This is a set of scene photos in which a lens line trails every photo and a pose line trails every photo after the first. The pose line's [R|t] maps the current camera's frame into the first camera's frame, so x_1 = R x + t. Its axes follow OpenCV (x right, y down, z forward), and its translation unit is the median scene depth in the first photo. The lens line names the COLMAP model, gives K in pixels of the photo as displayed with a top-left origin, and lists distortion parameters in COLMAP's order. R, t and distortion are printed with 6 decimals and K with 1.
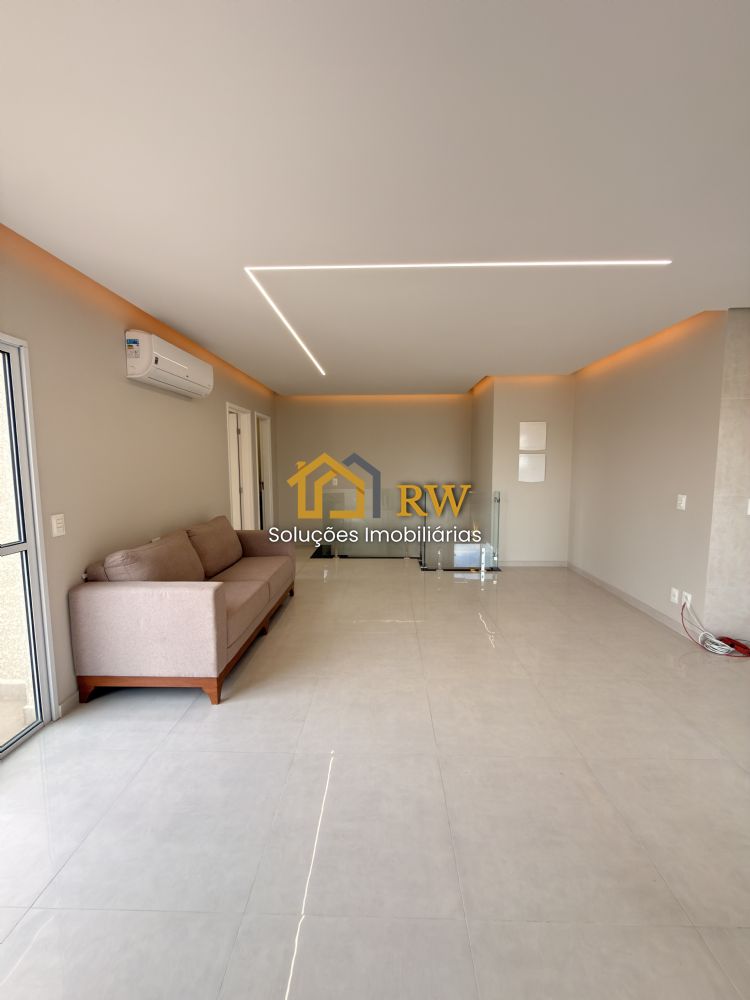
lens RADIAL K [[400.4, 0, 373.8], [0, 400.4, 499.0], [0, 0, 1]] dist [0.003529, -0.000118]
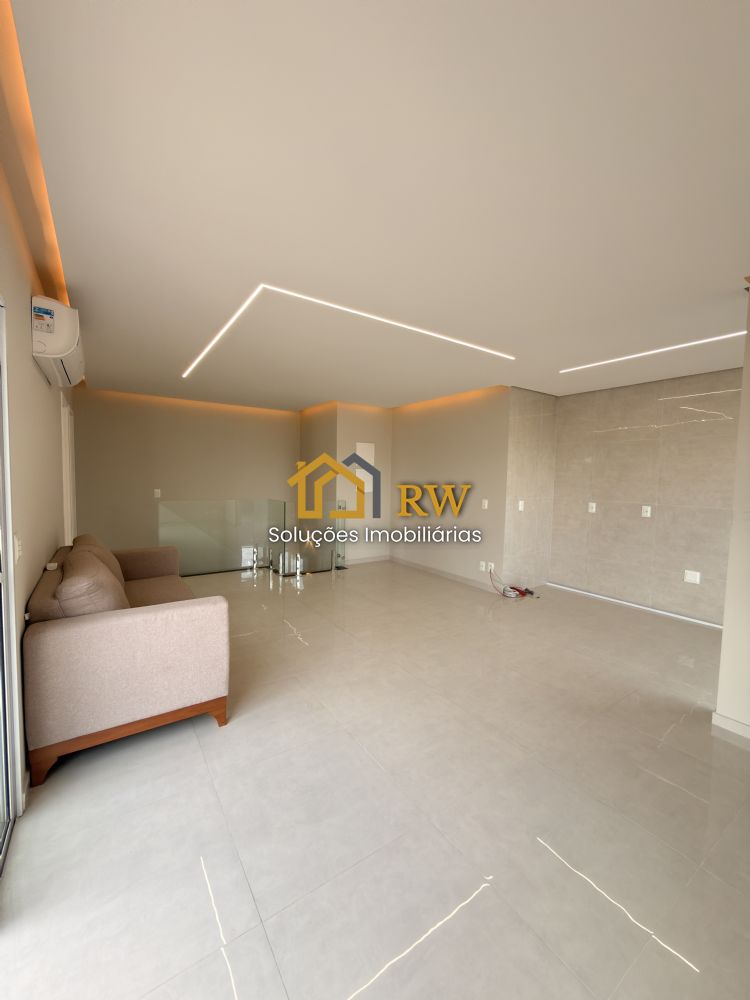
lens RADIAL K [[400.4, 0, 374.0], [0, 400.4, 499.7], [0, 0, 1]] dist [0.003529, -0.000118]
pose [[0.811643, -0.014223, 0.583981, -0.531143], [0.031318, 0.999325, -0.019189, 0.007694], [-0.583314, 0.033864, 0.811540, 0.005975]]
